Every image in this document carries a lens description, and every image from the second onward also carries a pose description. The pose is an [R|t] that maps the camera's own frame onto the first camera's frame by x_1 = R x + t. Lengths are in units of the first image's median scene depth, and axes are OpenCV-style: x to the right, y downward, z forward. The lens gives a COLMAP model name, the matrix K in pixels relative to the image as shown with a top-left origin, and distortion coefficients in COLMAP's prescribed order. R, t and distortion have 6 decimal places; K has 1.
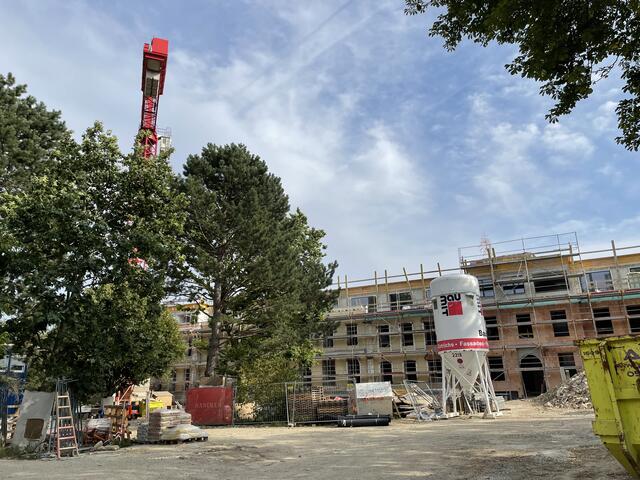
lens RADIAL K [[475.4, 0, 320.0], [0, 475.4, 240.0], [0, 0, 1]] dist [0.092819, -0.127439]
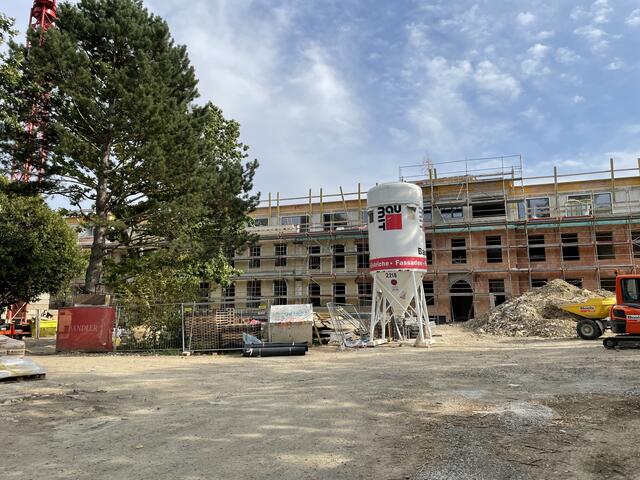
lens RADIAL K [[475.4, 0, 320.0], [0, 475.4, 240.0], [0, 0, 1]] dist [0.092819, -0.127439]
pose [[0.990702, 0.038528, 0.130483, 0.025723], [-0.058149, 0.986962, 0.150079, 0.031793], [-0.122999, -0.156271, 0.980026, 0.107520]]
